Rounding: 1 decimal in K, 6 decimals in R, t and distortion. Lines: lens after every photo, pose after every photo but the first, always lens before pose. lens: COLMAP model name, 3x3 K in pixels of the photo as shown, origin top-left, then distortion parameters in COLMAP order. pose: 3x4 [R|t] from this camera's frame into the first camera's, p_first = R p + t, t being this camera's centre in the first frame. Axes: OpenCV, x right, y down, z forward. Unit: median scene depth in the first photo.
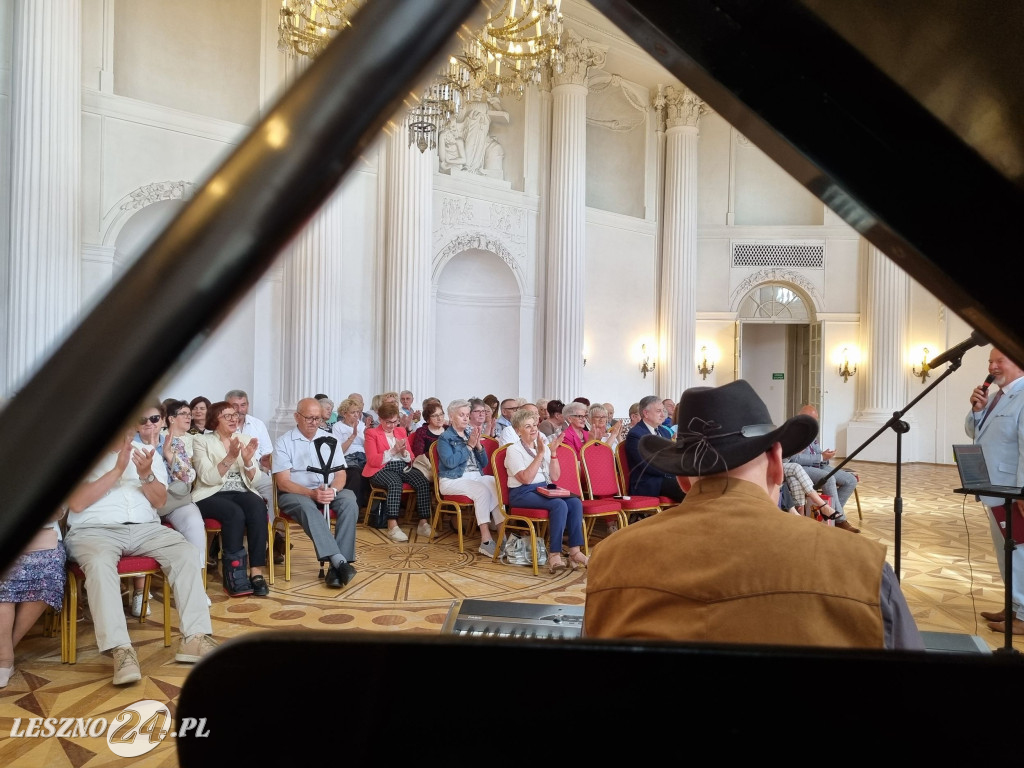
lens RADIAL K [[797.4, 0, 512.0], [0, 797.4, 384.0], [0, 0, 1]] dist [0.046087, -0.002199]
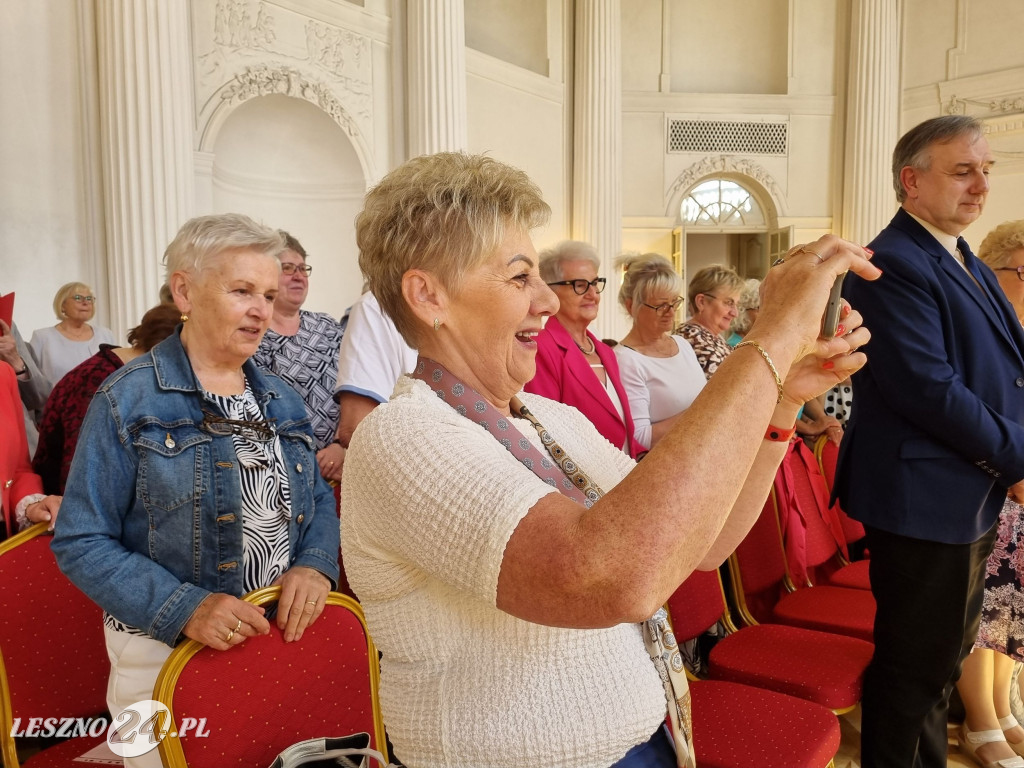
lens RADIAL K [[797.4, 0, 512.0], [0, 797.4, 384.0], [0, 0, 1]] dist [0.046087, -0.002199]
pose [[0.984933, -0.035693, 0.169214, 0.011872], [0.021952, 0.996358, 0.082395, -0.003015], [-0.171539, -0.077439, 0.982129, 0.351191]]
